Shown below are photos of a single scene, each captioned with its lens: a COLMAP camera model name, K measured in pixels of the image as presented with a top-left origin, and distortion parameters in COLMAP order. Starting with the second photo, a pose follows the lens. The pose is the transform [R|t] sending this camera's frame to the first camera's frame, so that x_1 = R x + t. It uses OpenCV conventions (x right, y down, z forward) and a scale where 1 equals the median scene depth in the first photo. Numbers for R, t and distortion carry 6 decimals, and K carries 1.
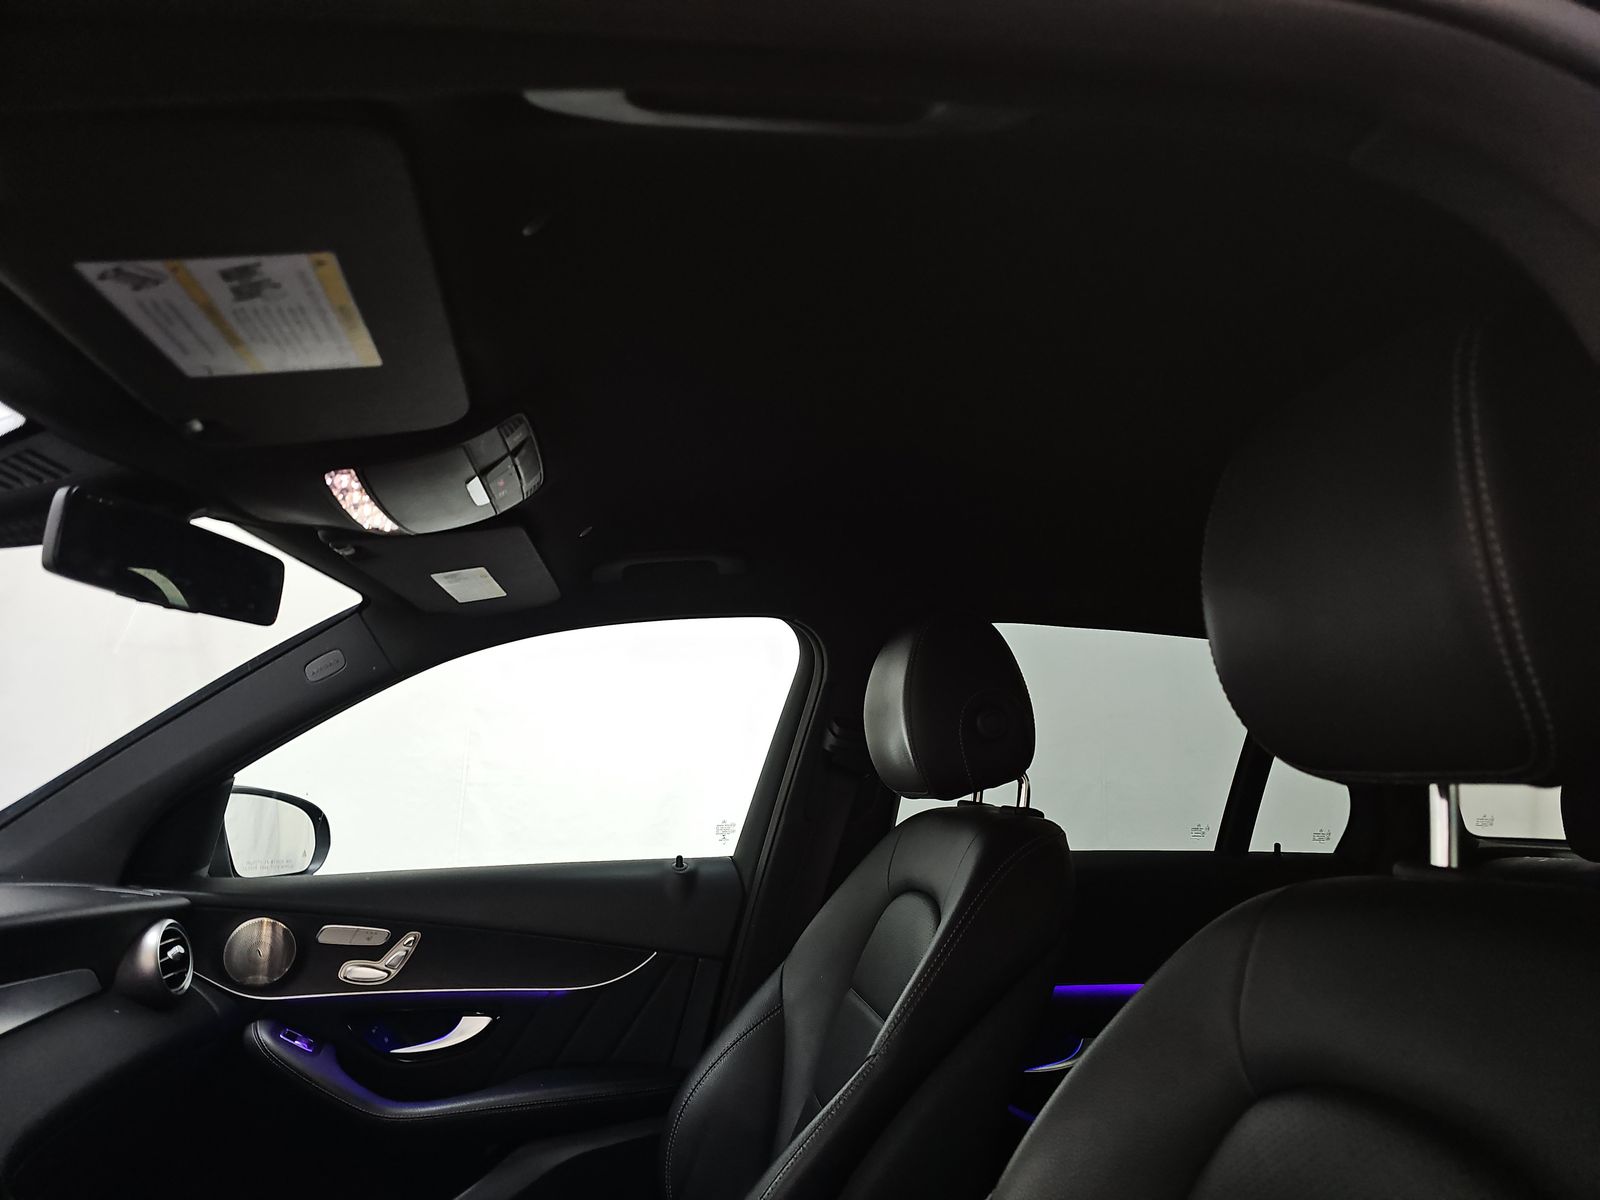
lens RADIAL K [[1059.7, 0, 799.0], [0, 1059.7, 599.6], [0, 0, 1]] dist [0.006334, -0.032755]
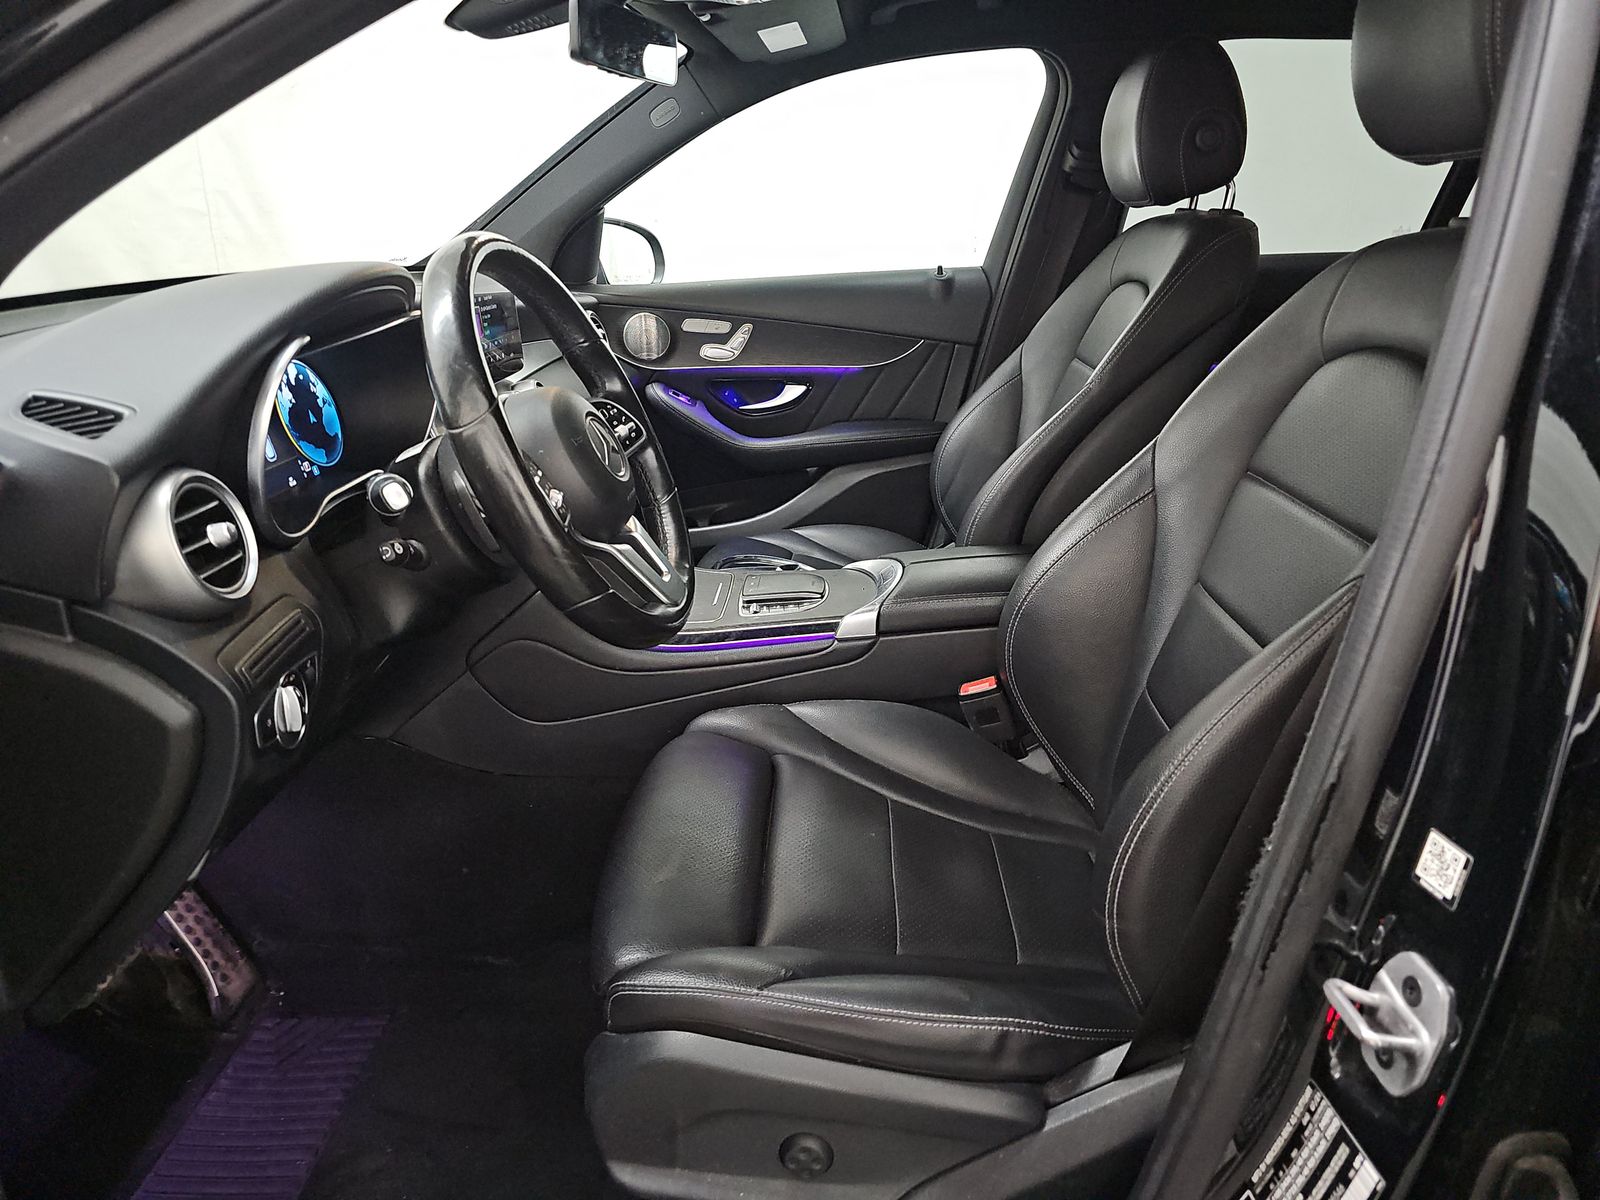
lens RADIAL K [[1059.7, 0, 791.2], [0, 1059.7, 600.9], [0, 0, 1]] dist [0.006334, -0.032755]
pose [[0.977837, 0.040719, -0.205368, -0.012964], [0.063434, 0.877180, 0.475953, -0.020806], [0.199525, -0.478432, 0.855156, -0.334885]]
